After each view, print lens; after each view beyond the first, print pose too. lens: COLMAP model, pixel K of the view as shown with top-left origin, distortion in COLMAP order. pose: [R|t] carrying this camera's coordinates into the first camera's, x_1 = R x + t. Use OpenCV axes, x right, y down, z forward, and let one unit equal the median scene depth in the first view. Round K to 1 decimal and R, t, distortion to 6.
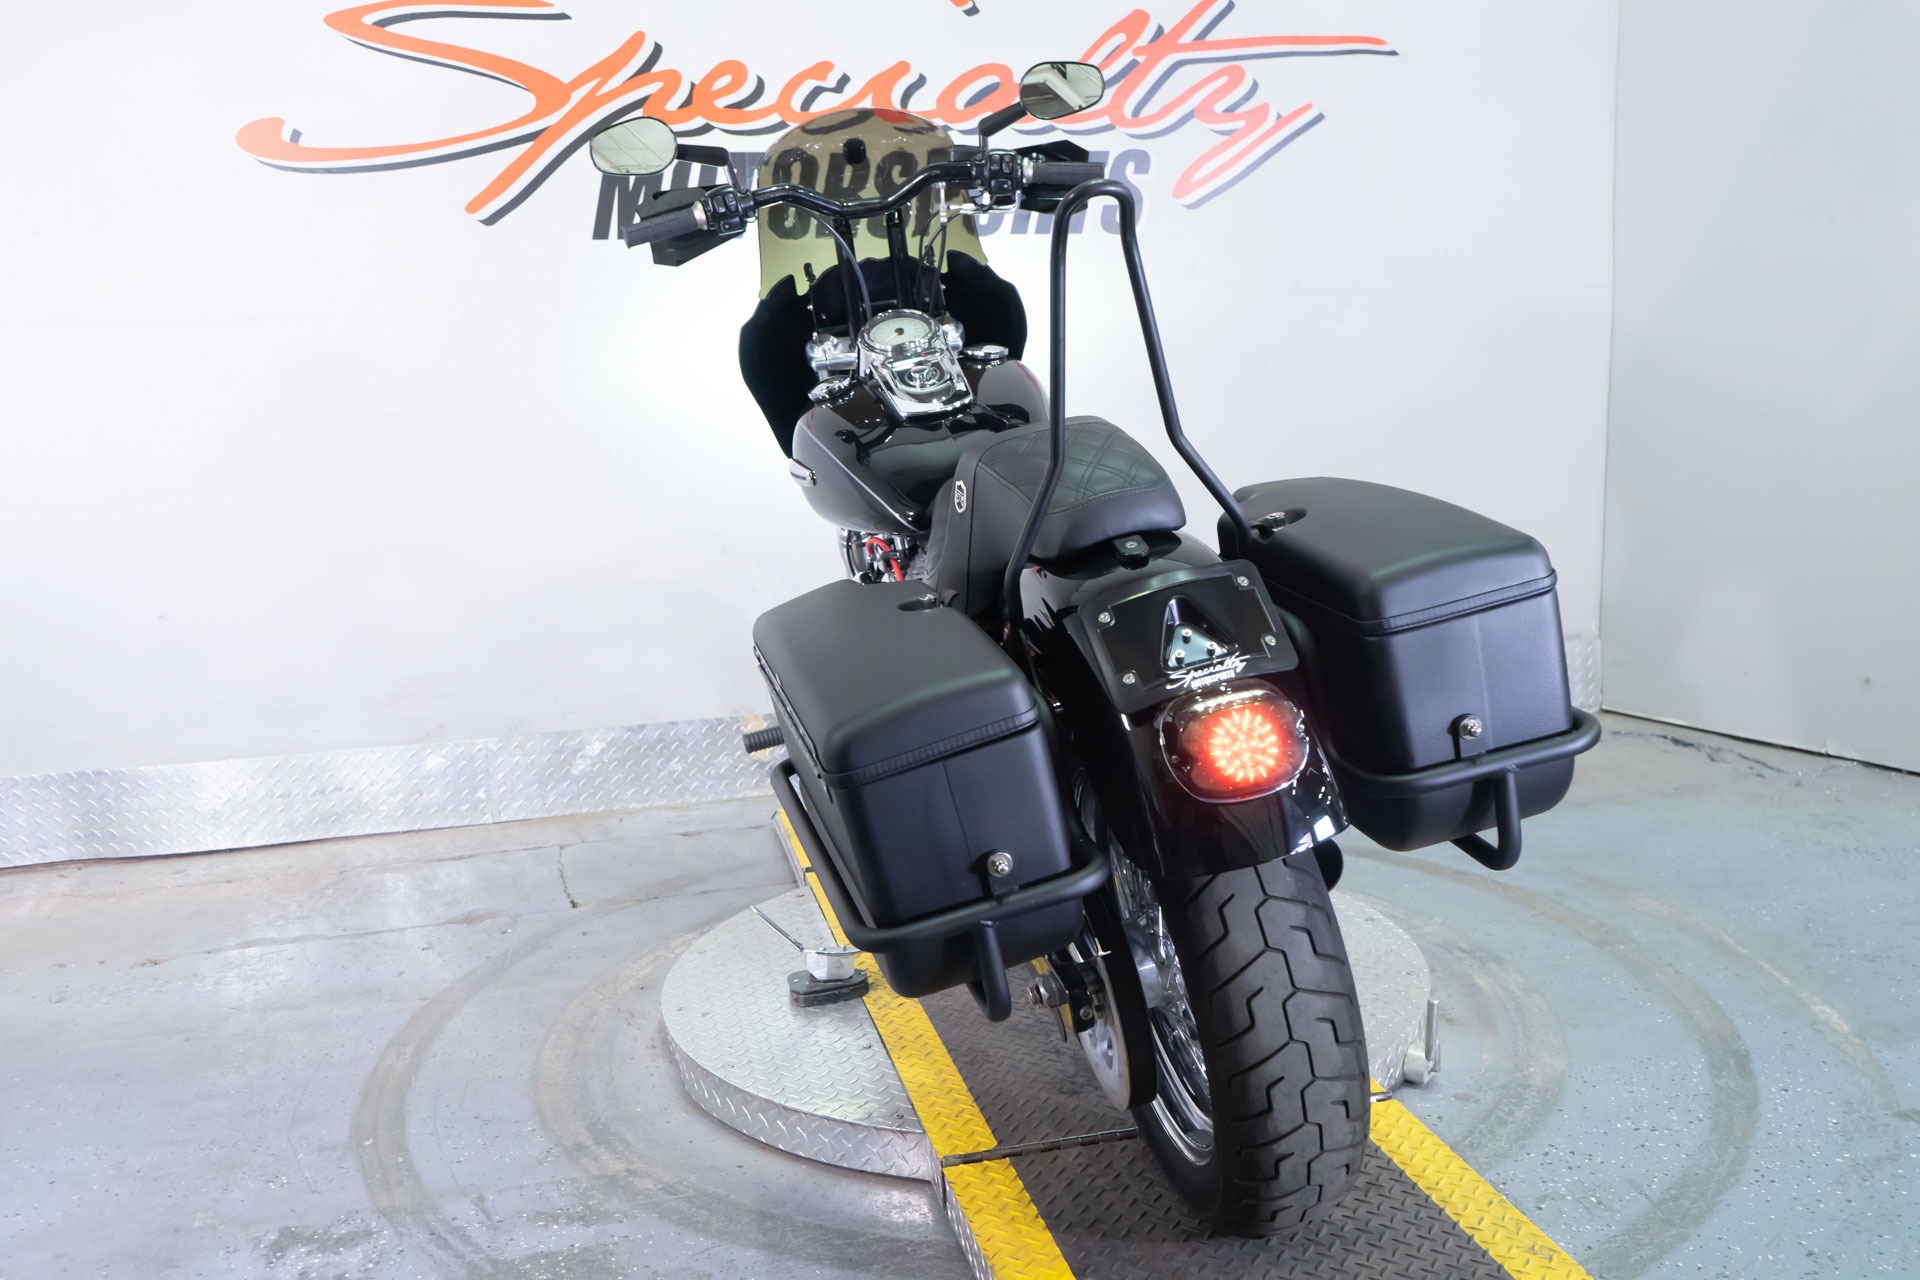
lens RADIAL K [[1693.1, 0, 960.6], [0, 1693.1, 635.7], [0, 0, 1]] dist [-0.020606, 0.031680]
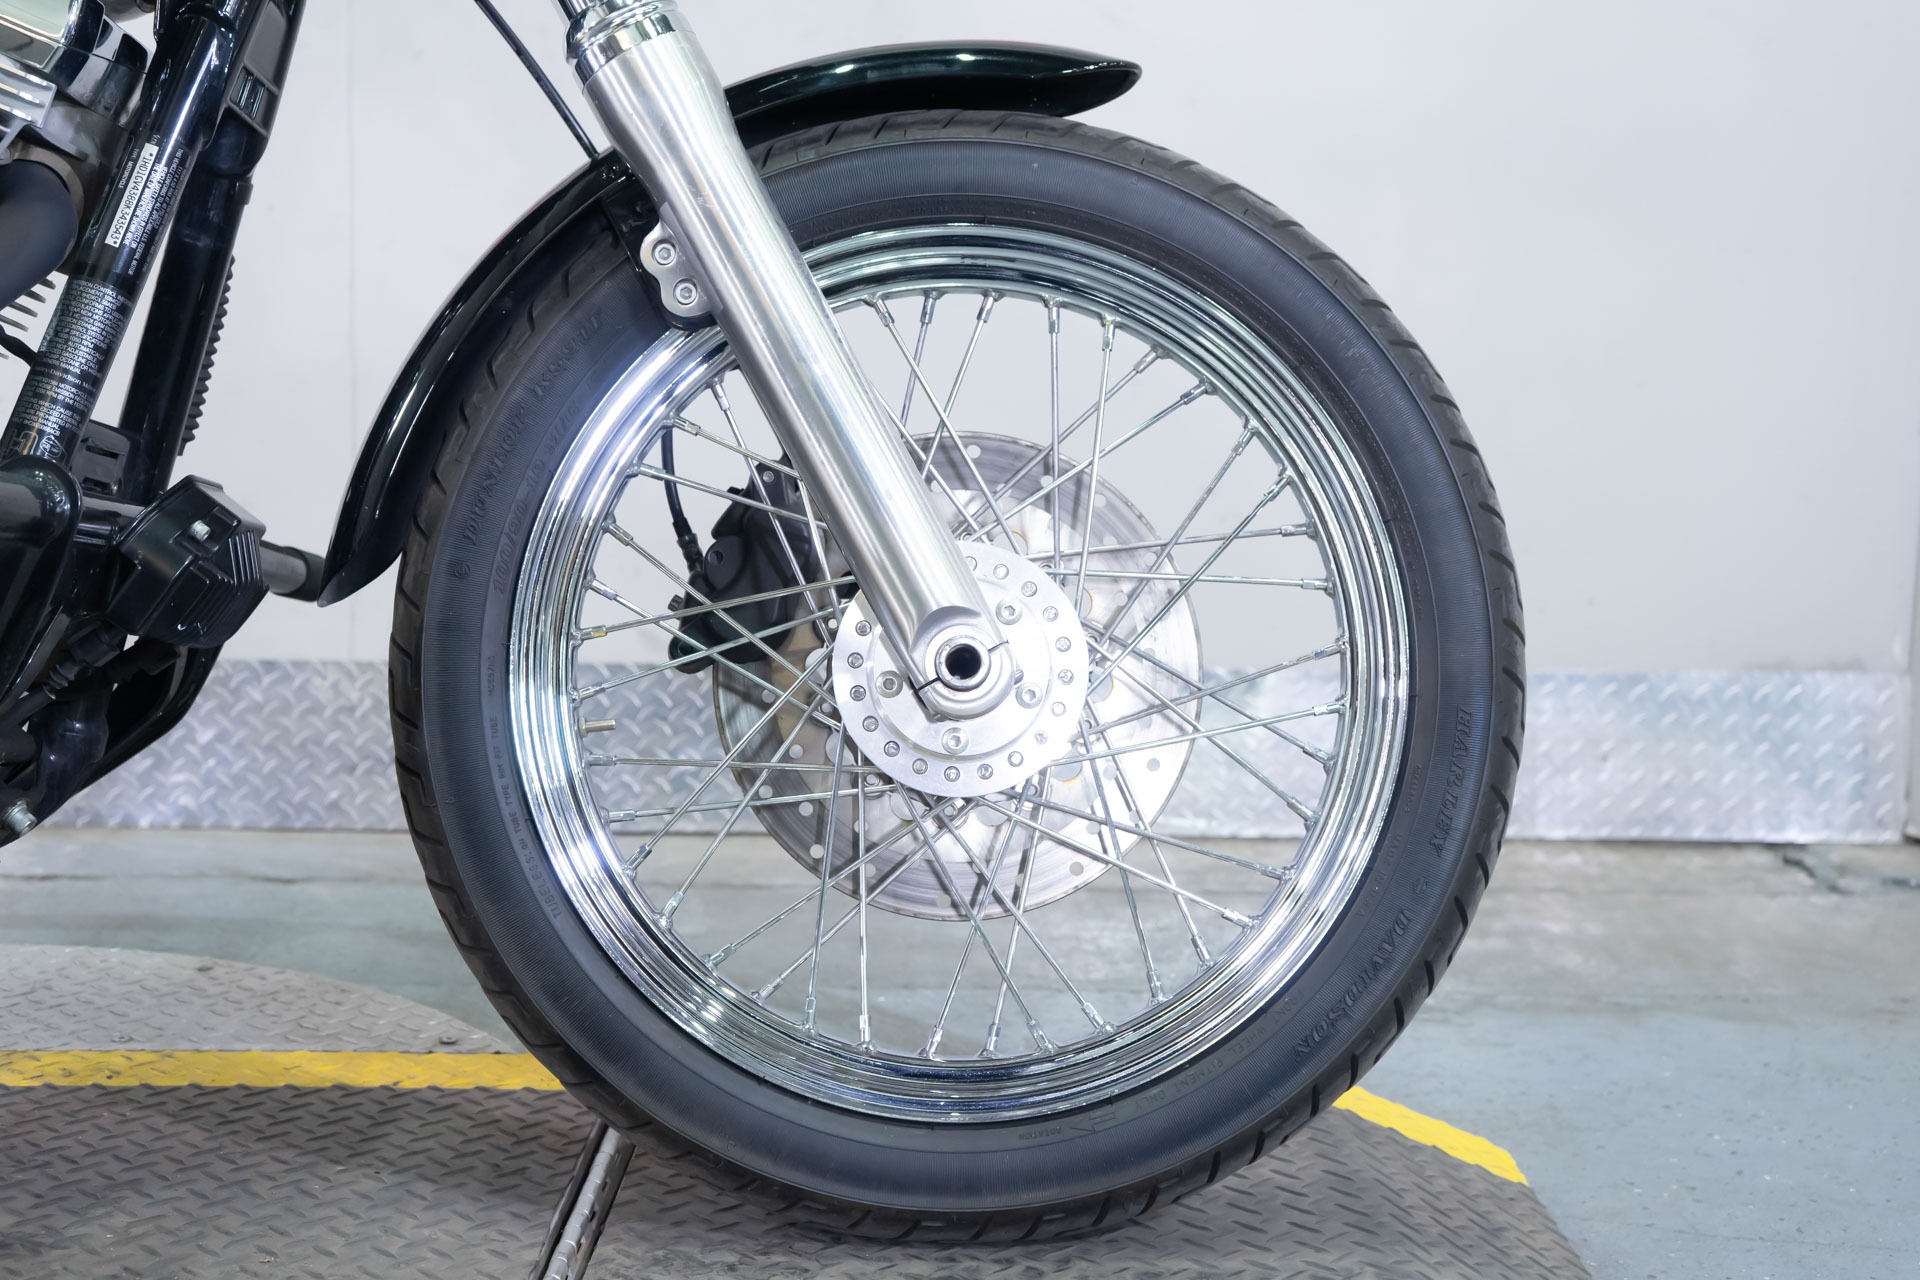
lens RADIAL K [[2433.4, 0, 955.7], [0, 2433.4, 643.5], [0, 0, 1]] dist [0.015639, 0.000000]
pose [[0.977213, 0.078489, -0.197217, 0.317953], [-0.088101, 0.995291, -0.040434, 0.050775], [0.193114, 0.056887, 0.979526, 0.395598]]
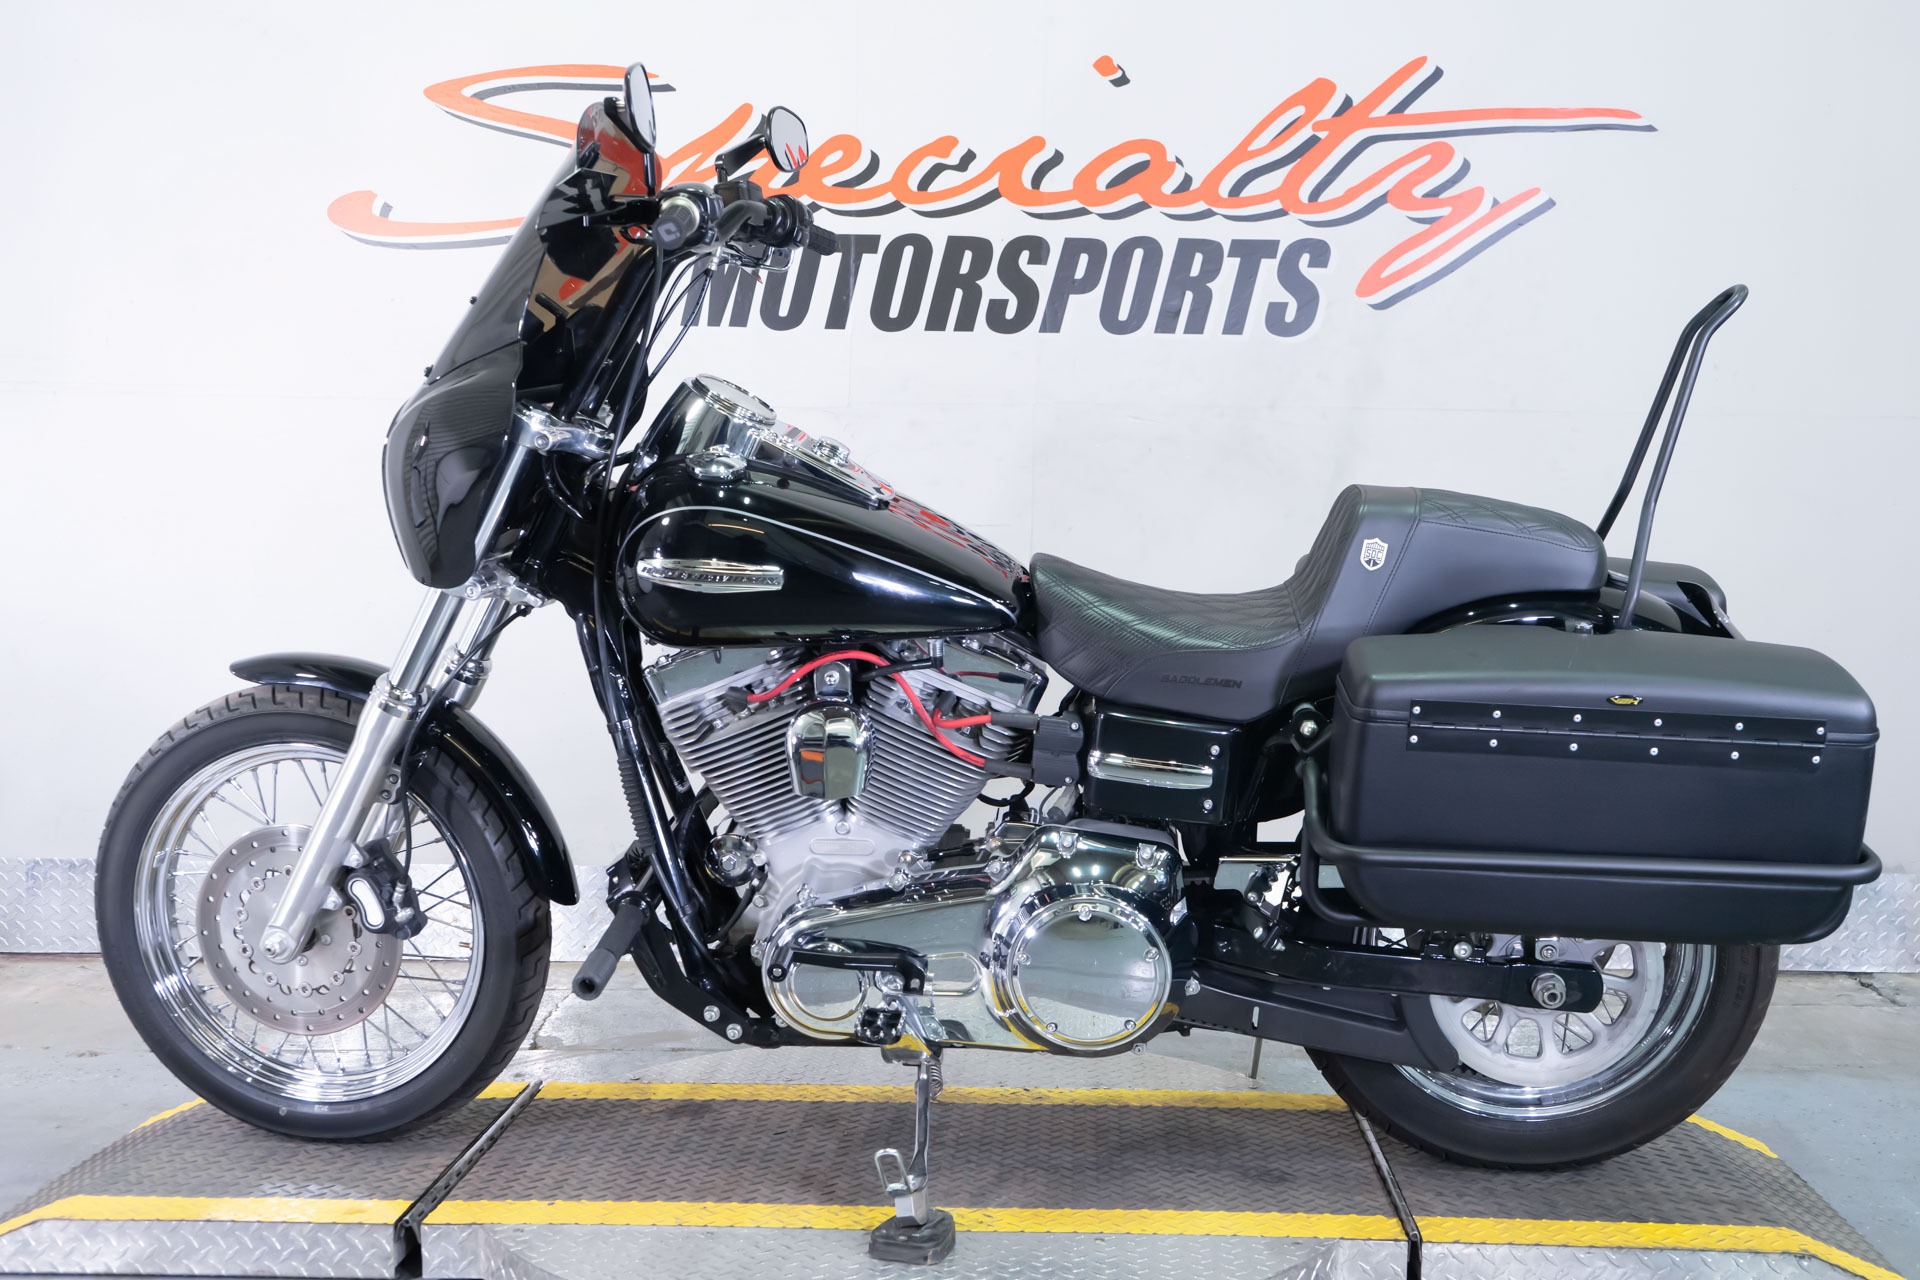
lens RADIAL K [[2007.5, 0, 968.5], [0, 2007.5, 641.3], [0, 0, 1]] dist [0.003904, 0.000000]
pose [[0.966778, 0.059923, -0.248496, 0.217695], [-0.085732, 0.991839, -0.094365, 0.024573], [0.240813, 0.112534, 0.964025, 0.010901]]
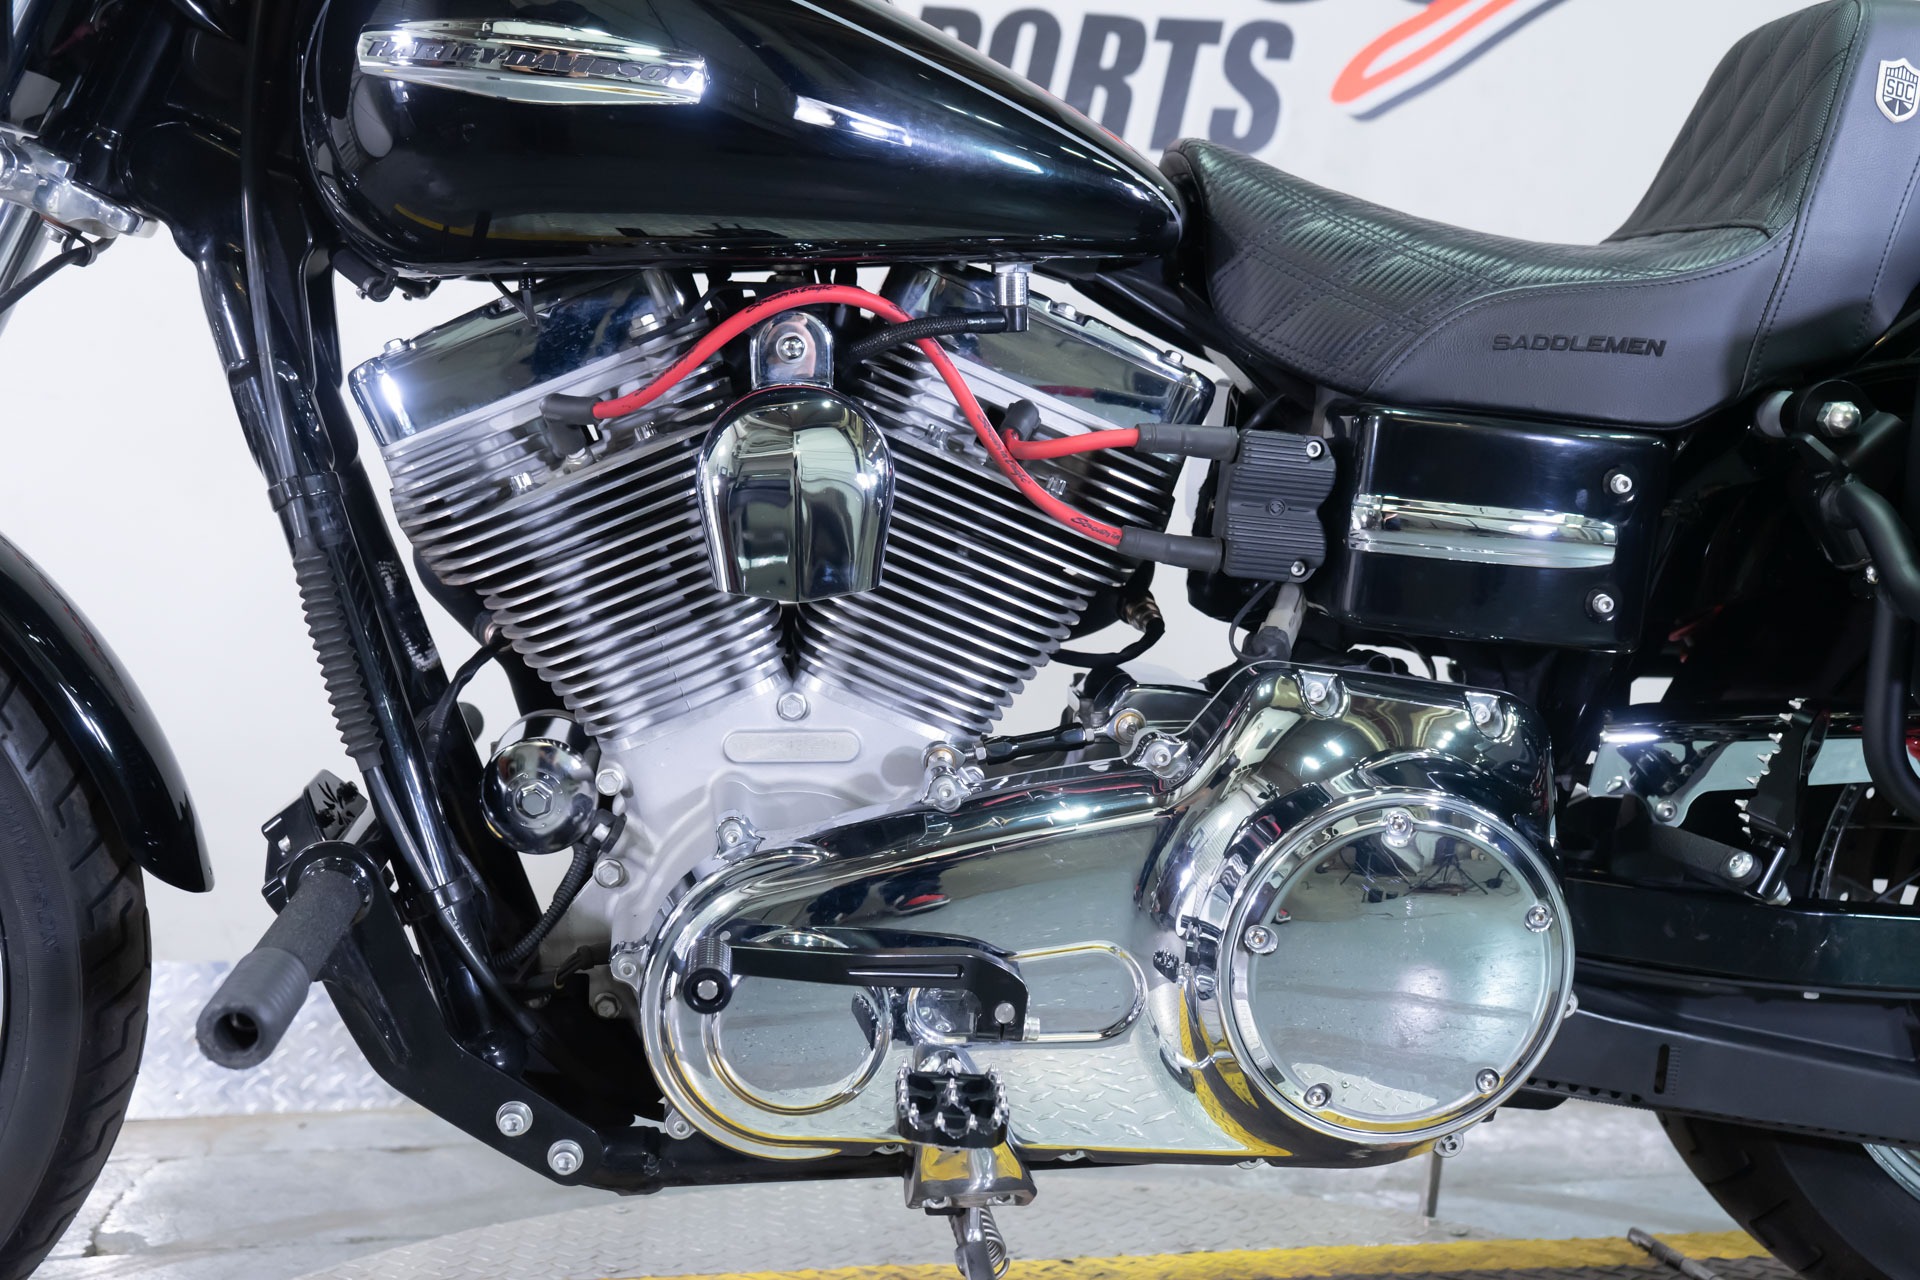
lens RADIAL K [[2069.1, 0, 947.1], [0, 2069.1, 636.2], [0, 0, 1]] dist [0.004293, 0.000000]
pose [[0.996261, 0.026537, -0.082217, 0.061178], [-0.041850, 0.980783, -0.190558, 0.078255], [0.075581, 0.193287, 0.978227, 0.343922]]
